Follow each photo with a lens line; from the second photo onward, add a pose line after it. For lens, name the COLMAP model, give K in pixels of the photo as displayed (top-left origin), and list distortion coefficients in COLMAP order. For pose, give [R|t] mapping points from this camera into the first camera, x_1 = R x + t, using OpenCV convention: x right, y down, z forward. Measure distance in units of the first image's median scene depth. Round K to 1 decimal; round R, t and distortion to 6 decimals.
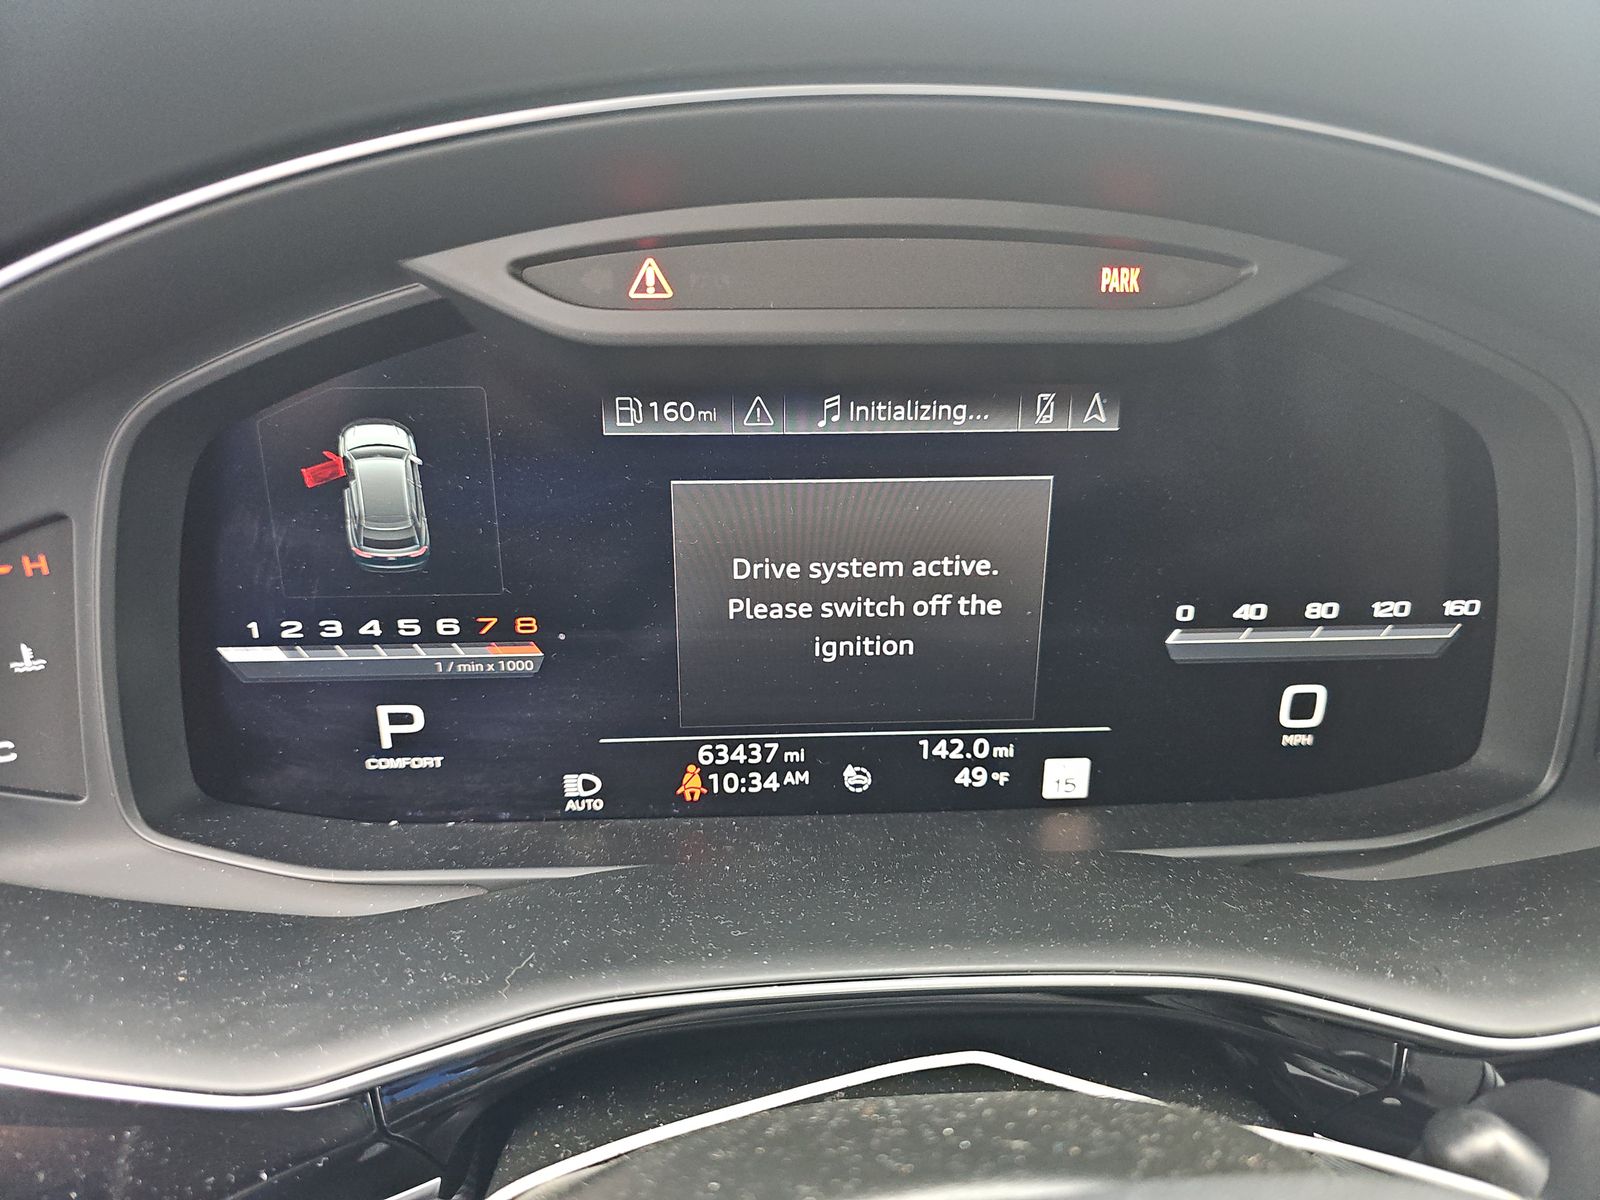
lens RADIAL K [[1076.3, 0, 804.3], [0, 1076.3, 607.5], [0, 0, 1]] dist [0.053083, -0.049898]
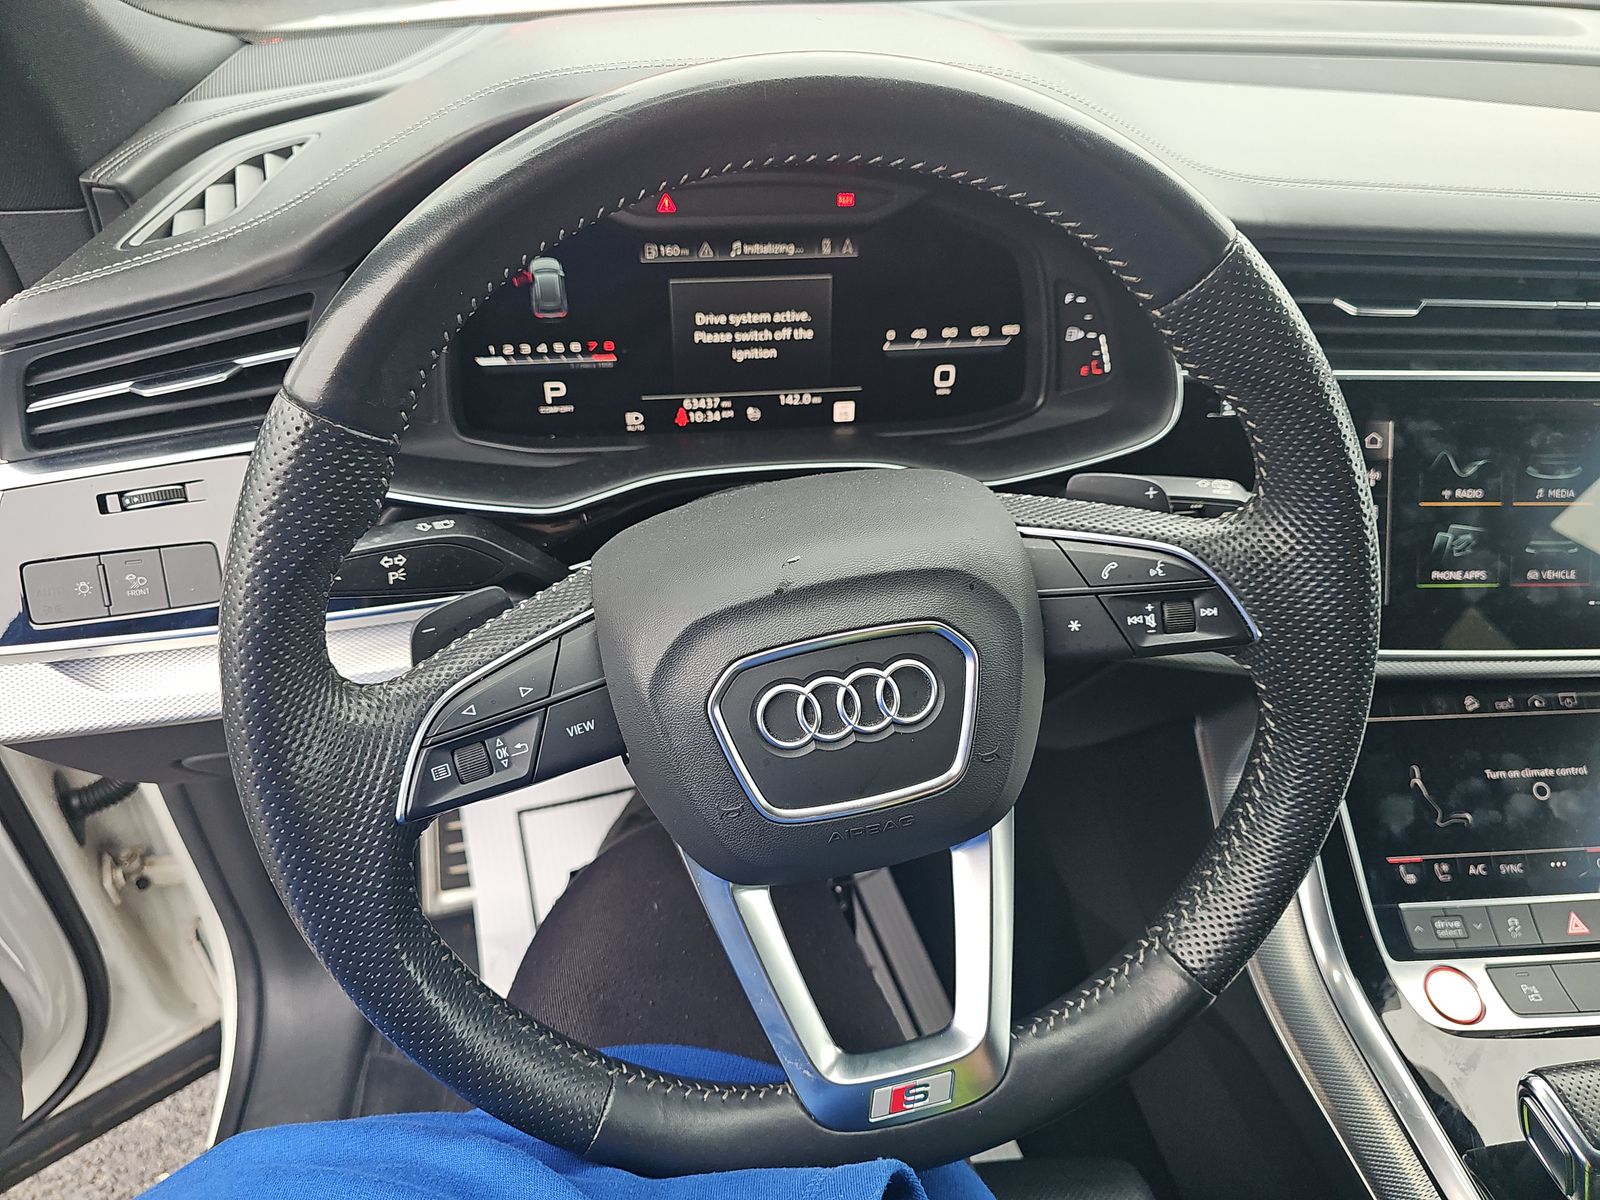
lens RADIAL K [[1076.3, 0, 796.5], [0, 1076.3, 605.0], [0, 0, 1]] dist [0.053083, -0.049898]
pose [[0.996889, -0.039031, 0.068472, -0.034520], [0.024112, 0.978145, 0.206520, 0.087671], [-0.075036, -0.204227, 0.976044, -1.373326]]
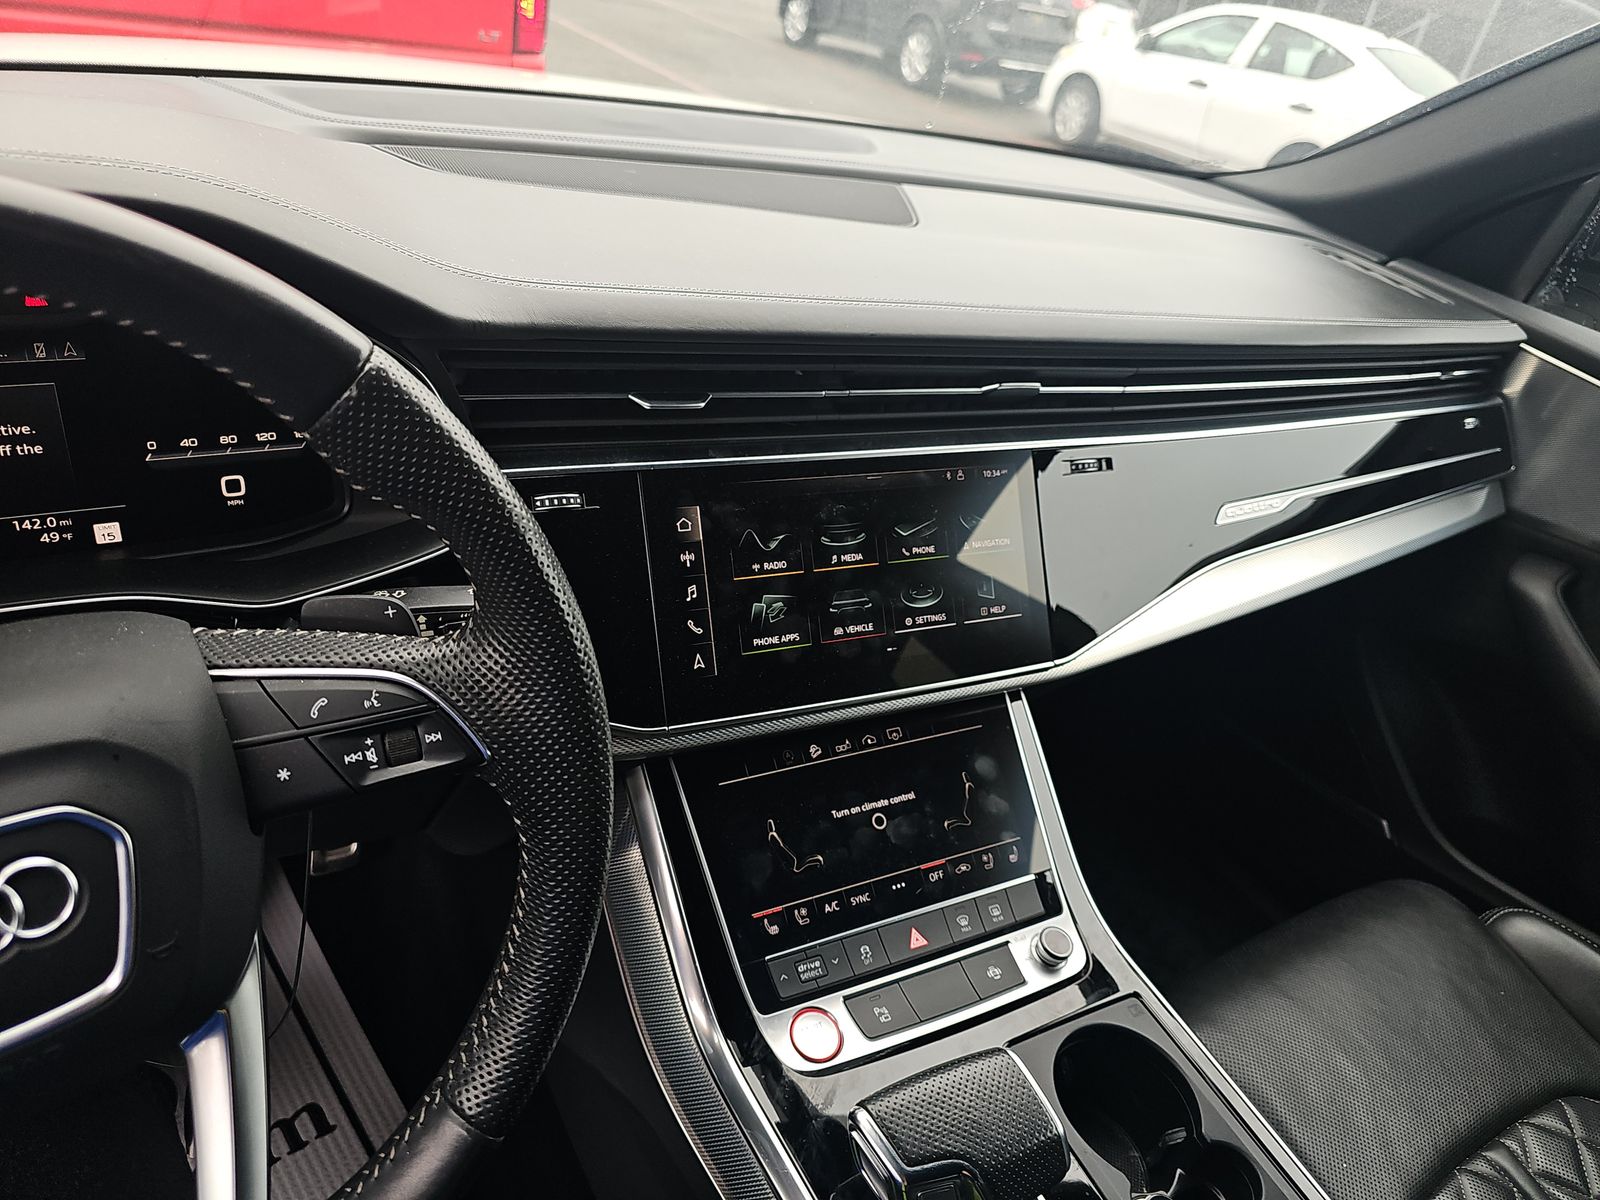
lens RADIAL K [[1076.3, 0, 791.1], [0, 1076.3, 589.0], [0, 0, 1]] dist [0.053083, -0.049898]
pose [[0.889241, -0.132371, 0.437867, 0.486857], [0.069389, 0.985173, 0.156908, 0.032885], [-0.452145, -0.109146, 0.885241, -1.414036]]
